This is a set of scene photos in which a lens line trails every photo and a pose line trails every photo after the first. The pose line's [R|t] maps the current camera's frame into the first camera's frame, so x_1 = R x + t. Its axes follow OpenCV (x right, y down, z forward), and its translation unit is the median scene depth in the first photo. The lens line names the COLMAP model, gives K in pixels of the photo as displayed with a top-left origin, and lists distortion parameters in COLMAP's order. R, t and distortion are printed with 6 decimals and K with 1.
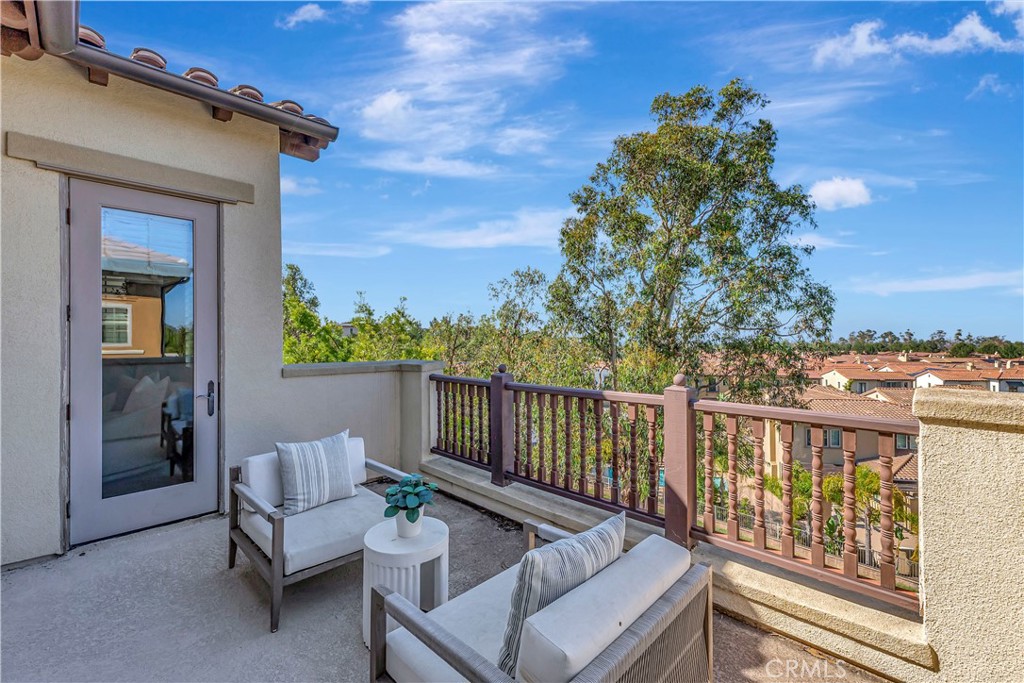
lens RADIAL K [[433.7, 0, 513.6], [0, 433.7, 339.3], [0, 0, 1]] dist [0.006052, 0.000888]
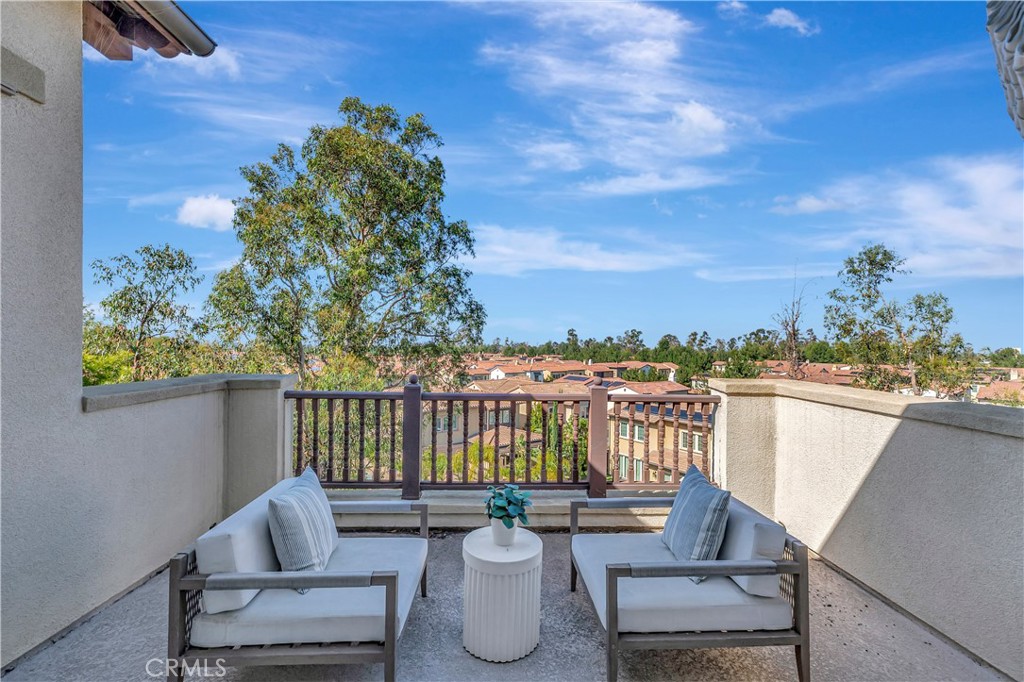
lens RADIAL K [[433.7, 0, 518.5], [0, 433.7, 345.1], [0, 0, 1]] dist [0.006052, 0.000888]
pose [[0.679417, 0.009410, 0.733692, -0.134408], [-0.015891, 0.999872, 0.001892, -0.003487], [-0.733580, -0.012944, 0.679480, 0.038260]]
